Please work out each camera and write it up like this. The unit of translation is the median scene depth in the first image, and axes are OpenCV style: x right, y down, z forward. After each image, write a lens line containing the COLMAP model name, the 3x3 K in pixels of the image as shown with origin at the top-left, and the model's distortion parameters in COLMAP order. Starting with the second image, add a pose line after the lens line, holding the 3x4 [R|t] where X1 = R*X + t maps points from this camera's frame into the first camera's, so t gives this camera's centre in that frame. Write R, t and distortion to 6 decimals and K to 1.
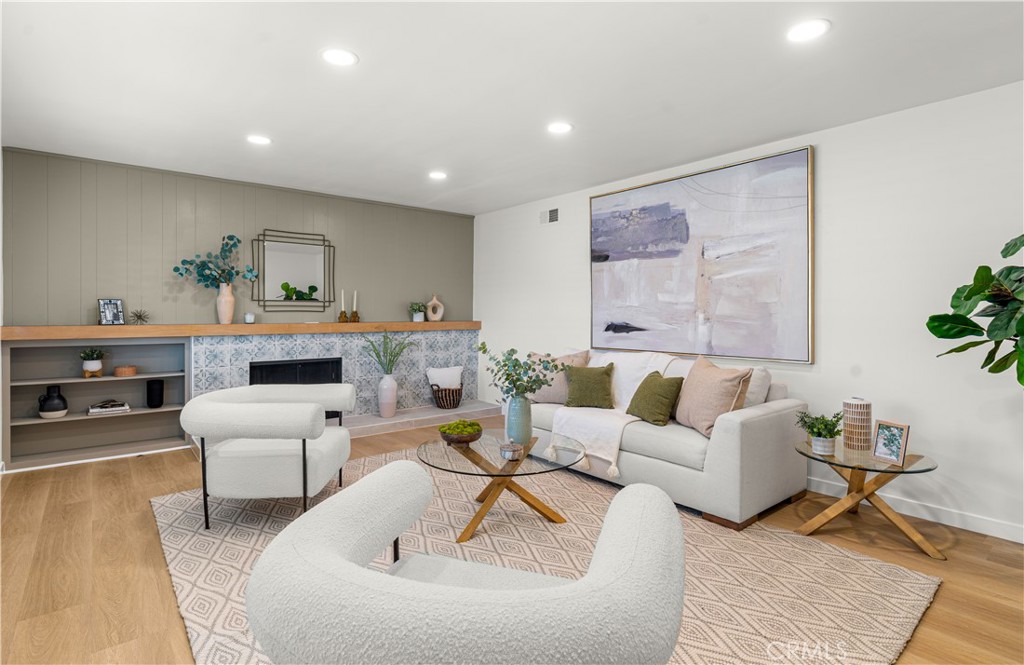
lens RADIAL K [[508.2, 0, 513.6], [0, 508.2, 317.1], [0, 0, 1]] dist [-0.009095, -0.000255]
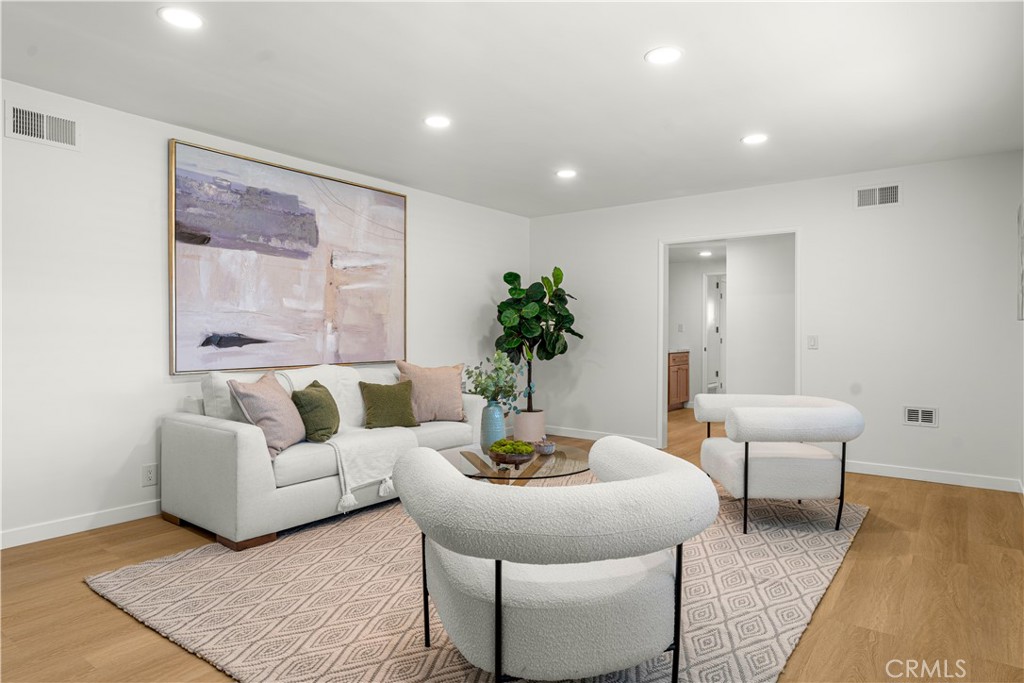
lens RADIAL K [[596.9, 0, 509.5], [0, 596.9, 337.7], [0, 0, 1]] dist [-0.005741, -0.001123]
pose [[-0.223237, -0.012773, 0.974680, -0.773327], [0.002210, 0.999905, 0.013610, 0.006902], [-0.974762, 0.005193, -0.223188, 0.854350]]
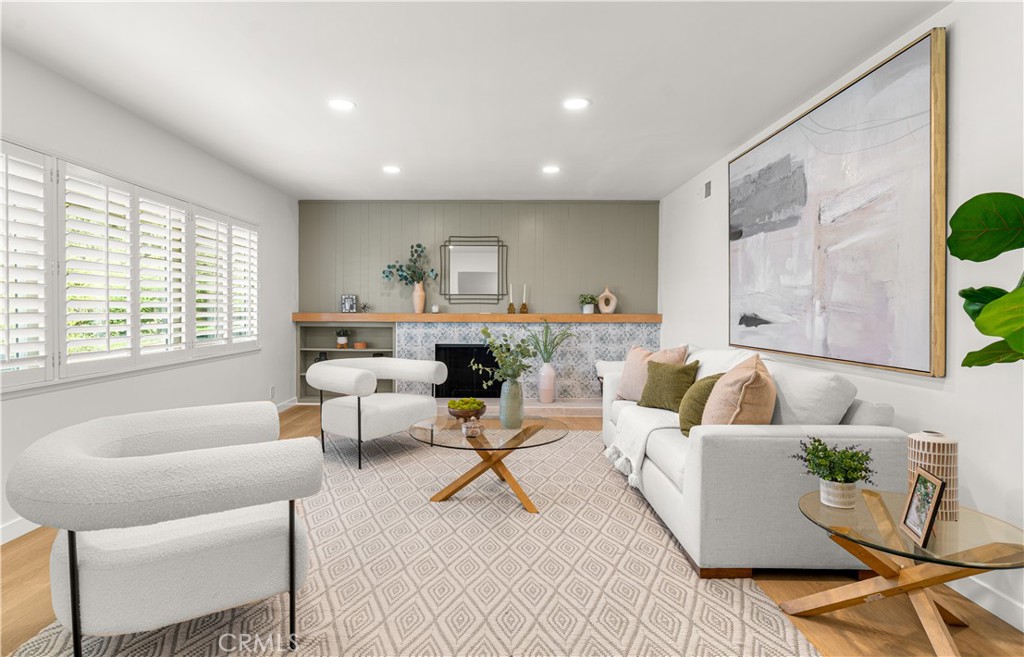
lens RADIAL K [[521.6, 0, 496.3], [0, 521.6, 314.7], [0, 0, 1]] dist [0.000670, 0.000134]
pose [[0.764719, 0.006713, -0.644329, 0.464230], [-0.007245, 0.999972, 0.001820, 0.014704], [0.644323, 0.003276, 0.764746, 0.122943]]
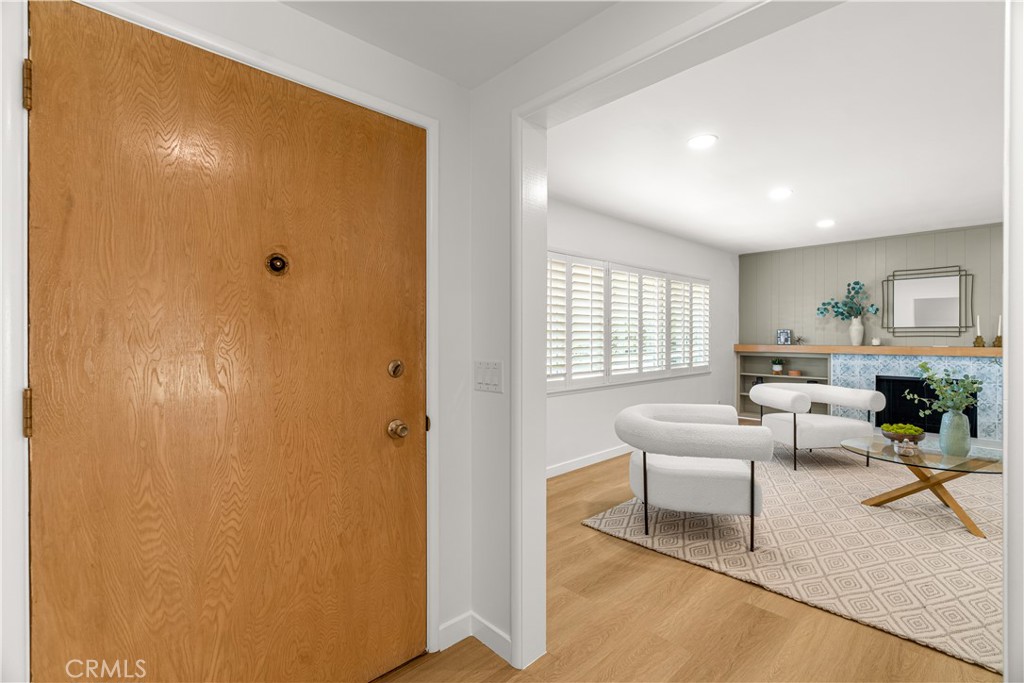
lens RADIAL K [[462.9, 0, 507.4], [0, 462.9, 340.7], [0, 0, 1]] dist [-0.010519, 0.003464]
pose [[0.062583, 0.005522, -0.998025, 0.665752], [-0.007190, 0.999961, 0.005082, 0.000246], [0.998014, 0.006858, 0.062620, -0.028294]]
